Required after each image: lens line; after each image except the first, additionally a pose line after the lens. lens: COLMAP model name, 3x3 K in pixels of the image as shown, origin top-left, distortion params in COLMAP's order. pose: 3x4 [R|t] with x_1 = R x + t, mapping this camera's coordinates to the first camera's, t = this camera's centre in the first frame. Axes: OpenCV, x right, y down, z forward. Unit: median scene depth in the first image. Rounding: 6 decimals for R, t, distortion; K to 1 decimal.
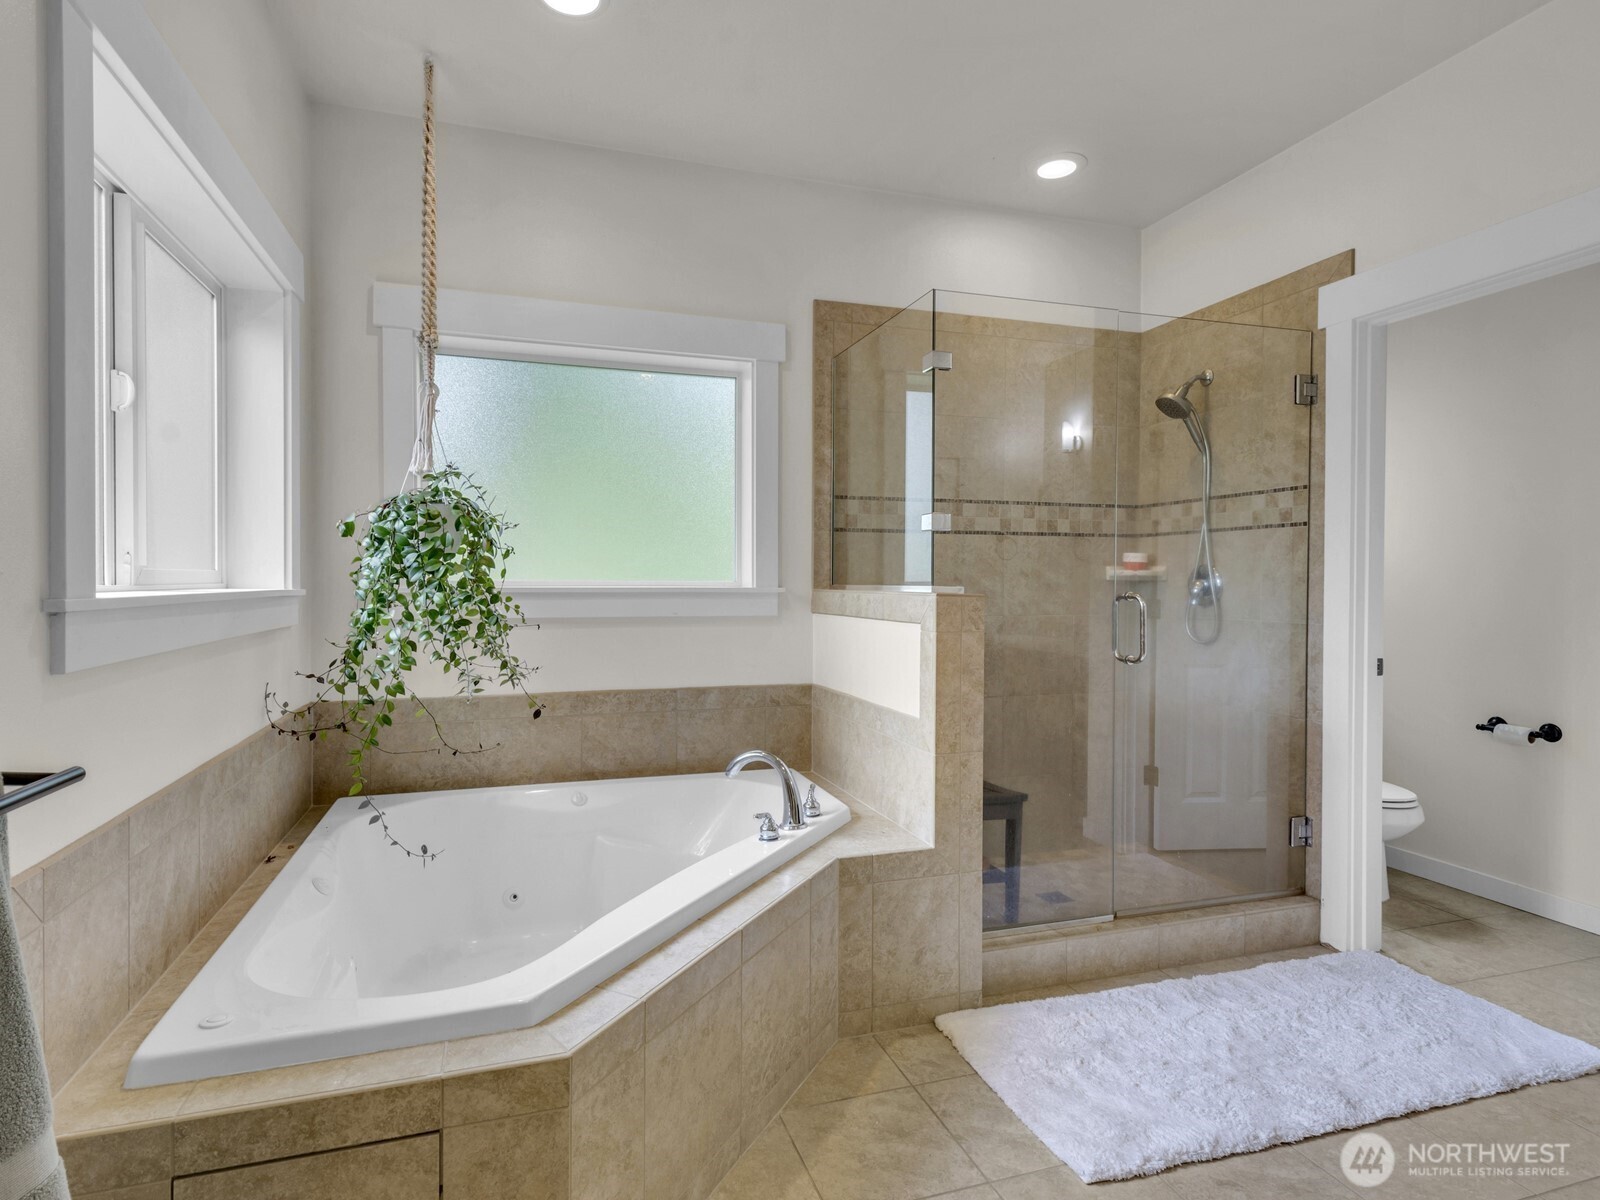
lens RADIAL K [[838.9, 0, 761.8], [0, 838.9, 594.1], [0, 0, 1]] dist [0.011140, -0.003050]
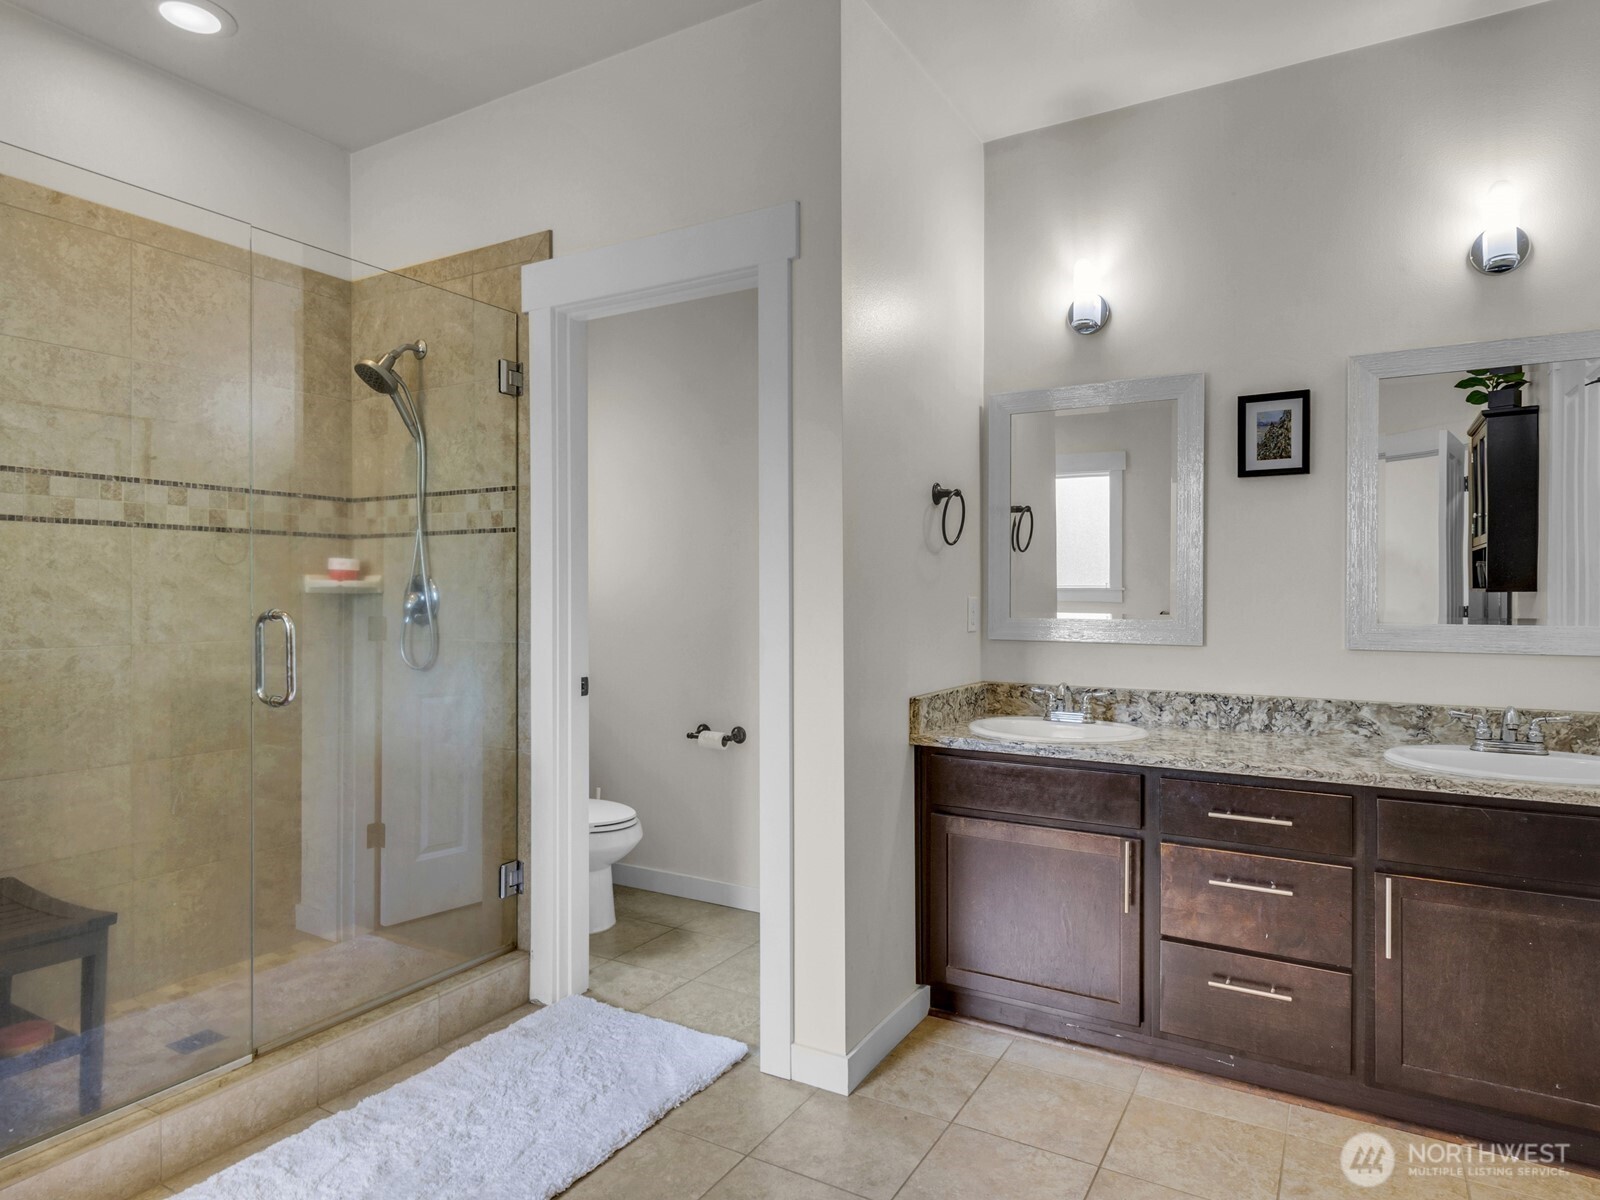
lens RADIAL K [[1009.0, 0, 800.0], [0, 1009.0, 600.0], [0, 0, 1]] dist [0.003813, -0.001947]
pose [[0.715275, -0.004565, 0.698829, 0.111143], [0.010649, 0.999934, -0.004368, -0.001630], [-0.698762, 0.010567, 0.715276, 0.030339]]
